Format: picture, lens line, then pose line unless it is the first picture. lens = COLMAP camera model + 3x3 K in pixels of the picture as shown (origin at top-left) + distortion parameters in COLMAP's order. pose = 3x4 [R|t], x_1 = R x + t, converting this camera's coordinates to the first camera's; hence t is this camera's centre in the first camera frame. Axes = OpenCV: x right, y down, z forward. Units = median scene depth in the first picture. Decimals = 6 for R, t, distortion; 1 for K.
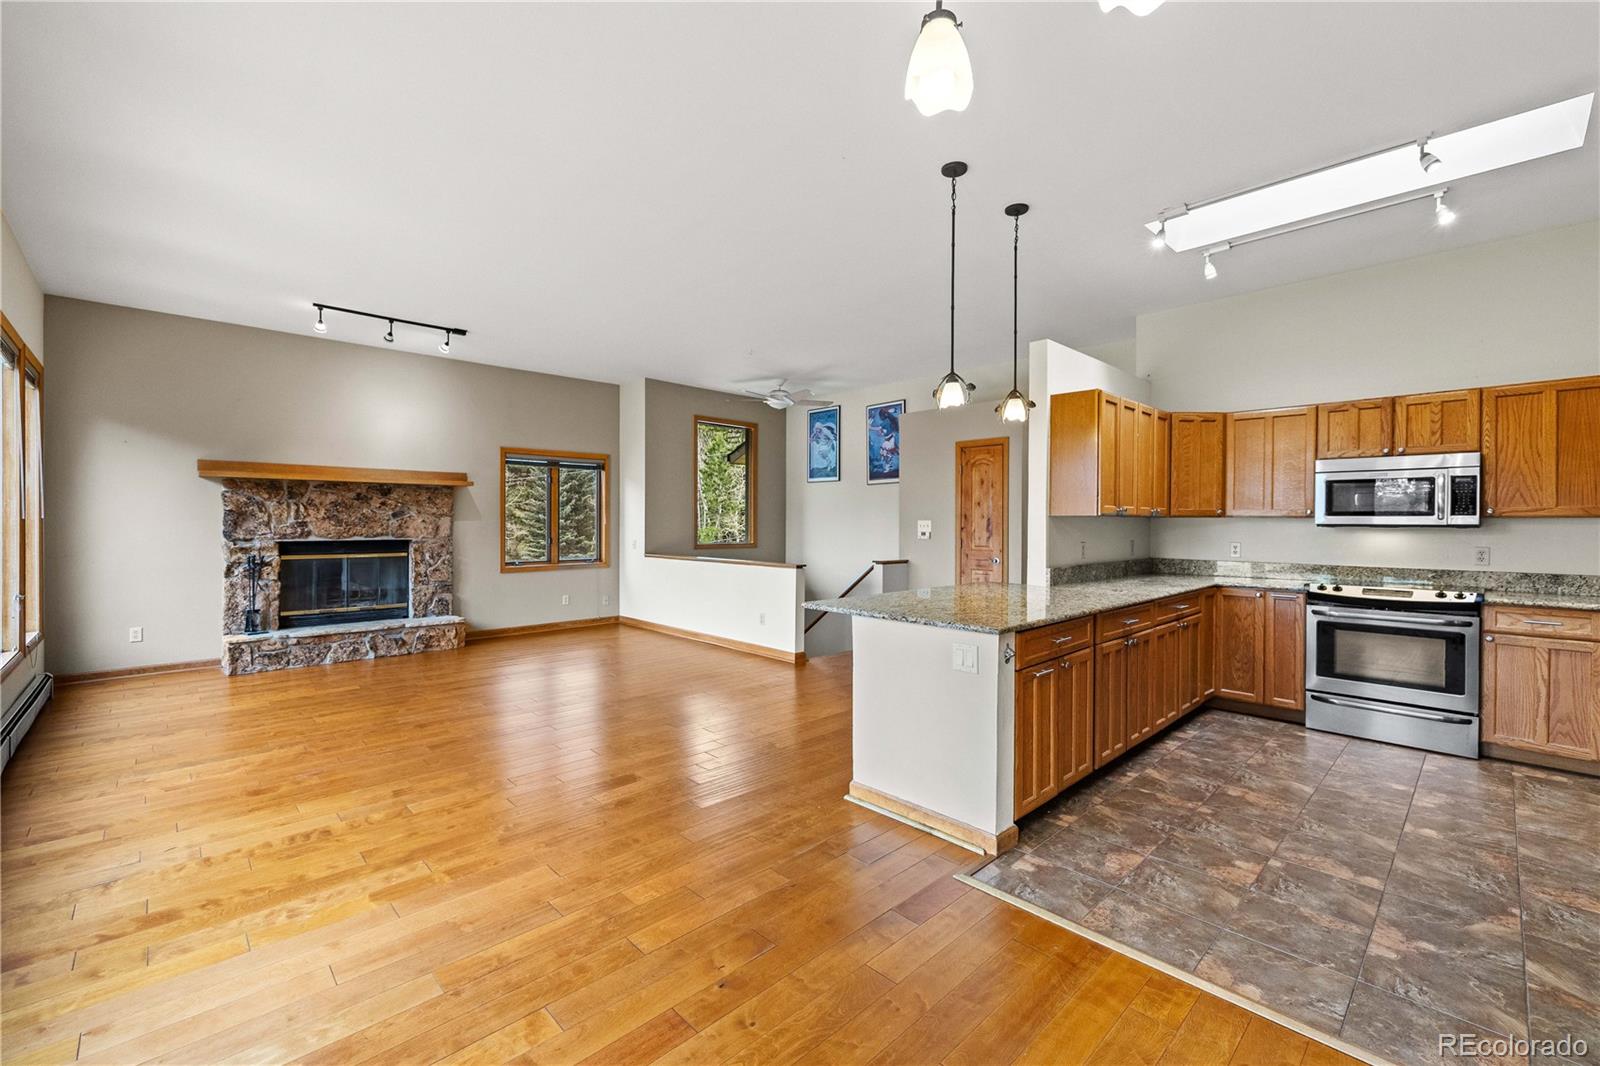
lens RADIAL K [[664.9, 0, 801.6], [0, 664.9, 526.5], [0, 0, 1]] dist [-0.000587, -0.000100]
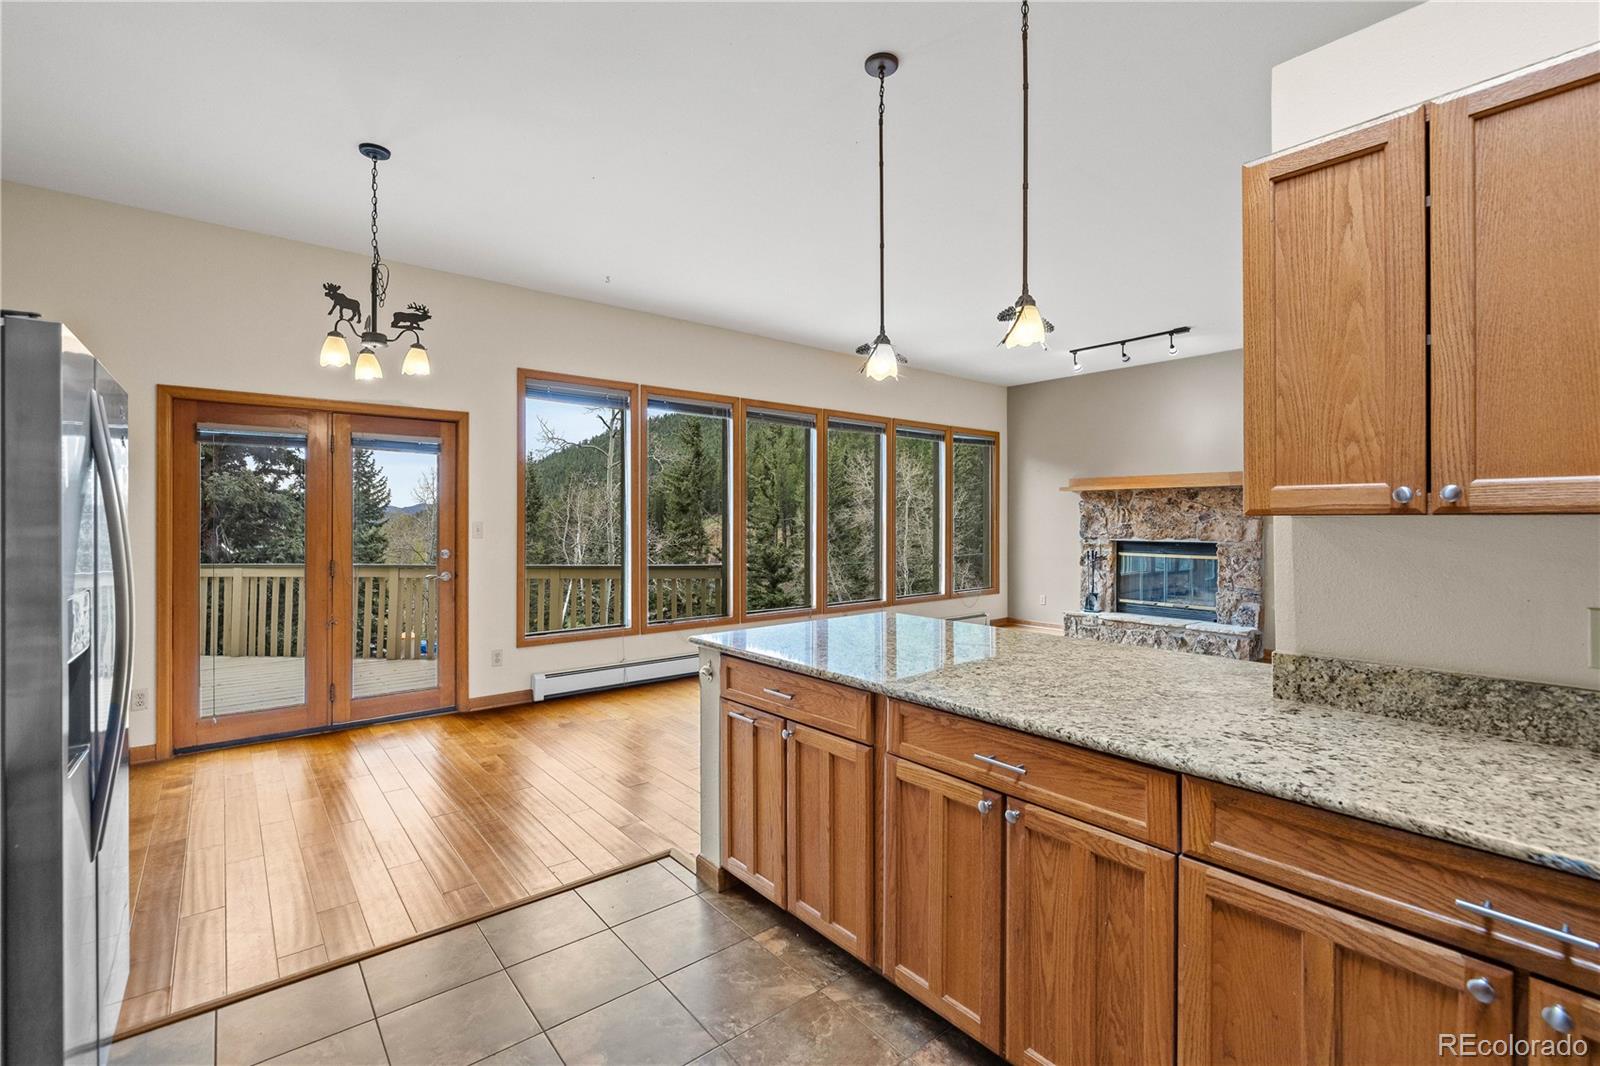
lens RADIAL K [[707.7, 0, 802.6], [0, 707.7, 521.1], [0, 0, 1]] dist [-0.008200, -0.000089]
pose [[-0.074397, -0.001145, -0.997228, 0.563500], [-0.008340, 0.999965, -0.000526, -0.007763], [0.997194, 0.008278, -0.074404, 0.528118]]
